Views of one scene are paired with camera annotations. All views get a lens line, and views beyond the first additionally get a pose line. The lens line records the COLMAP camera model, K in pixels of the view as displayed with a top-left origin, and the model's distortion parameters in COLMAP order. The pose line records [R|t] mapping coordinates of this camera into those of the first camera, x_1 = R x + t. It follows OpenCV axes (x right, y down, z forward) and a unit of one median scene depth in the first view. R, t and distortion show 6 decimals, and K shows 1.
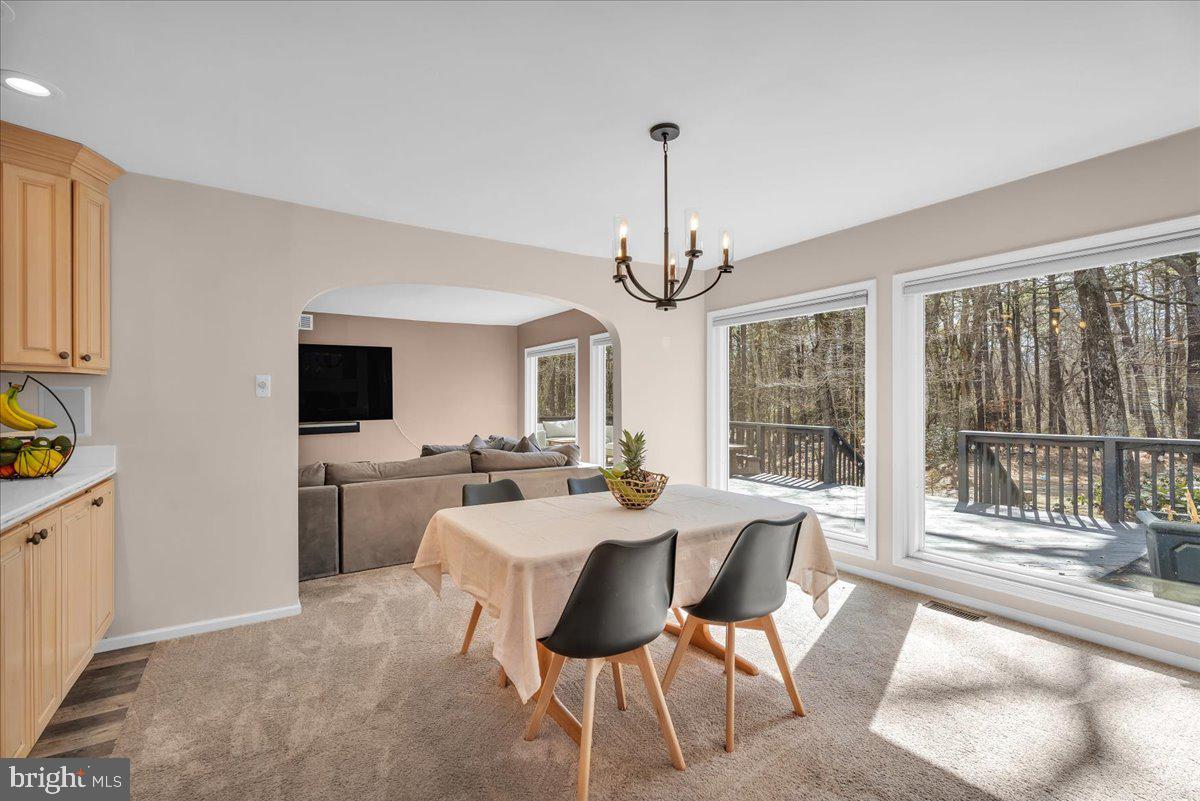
lens RADIAL K [[530.4, 0, 598.1], [0, 530.4, 407.4], [0, 0, 1]] dist [0.001901, 0.000224]
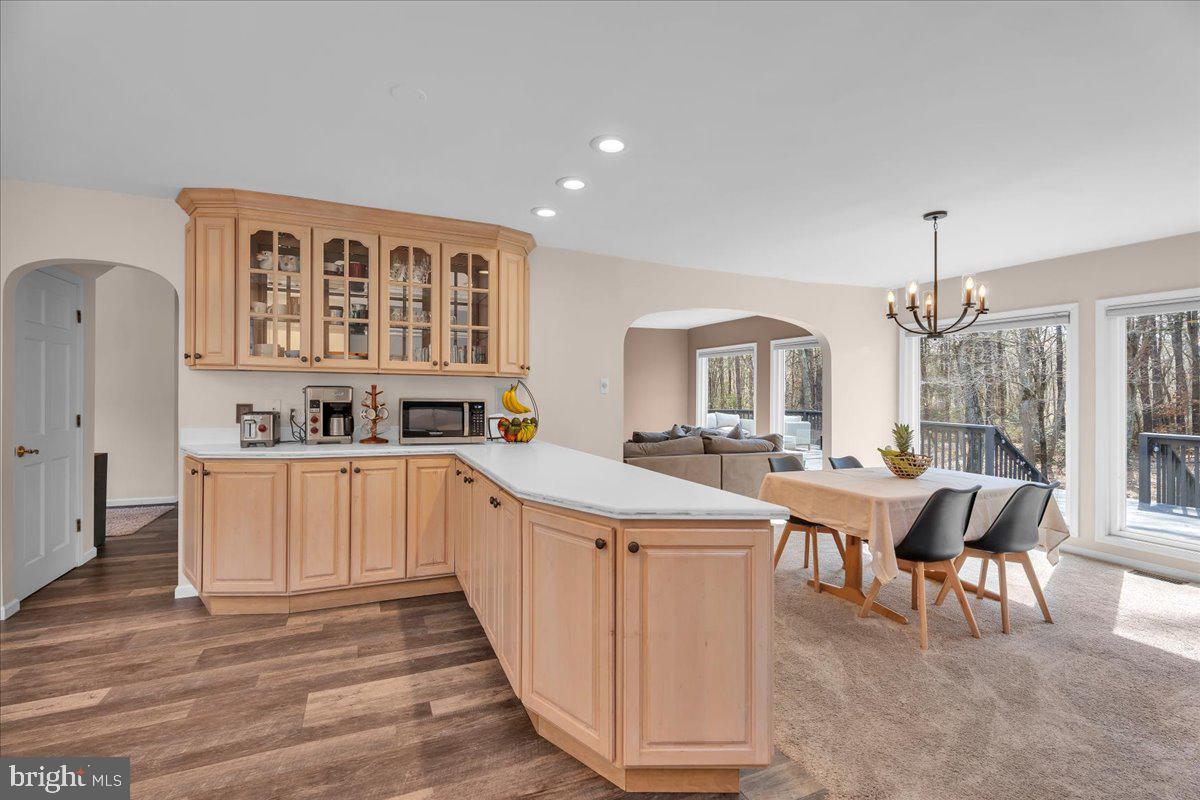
lens RADIAL K [[532.1, 0, 599.0], [0, 532.1, 392.2], [0, 0, 1]] dist [0.001217, -0.000655]
pose [[0.985273, 0.016498, -0.170190, -0.354913], [-0.018751, 0.999756, -0.011636, -0.006081], [0.169956, 0.014656, 0.985343, -0.388154]]
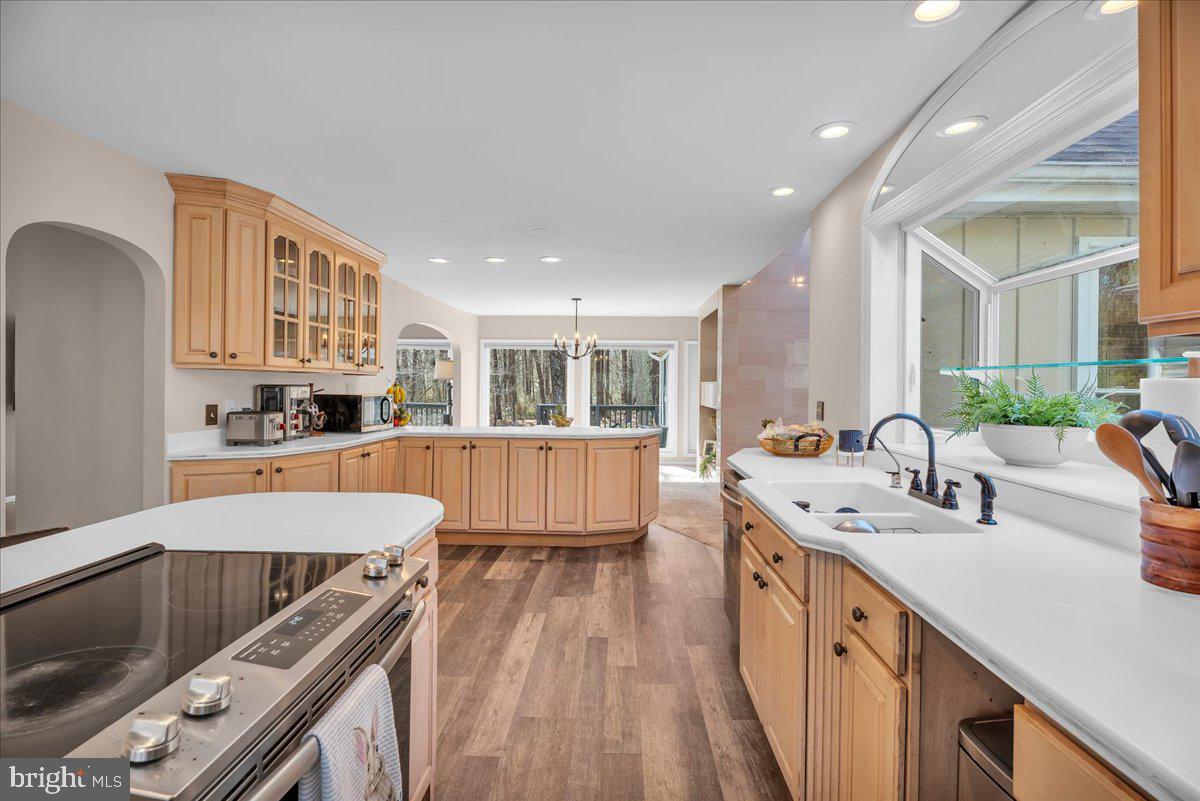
lens RADIAL K [[558.6, 0, 595.2], [0, 558.6, 384.8], [0, 0, 1]] dist [-0.001898, -0.000139]
pose [[0.598688, 0.013429, 0.800869, -1.551728], [-0.008567, 0.999910, -0.010362, -0.013404], [-0.800936, -0.000658, 0.598749, -0.638053]]
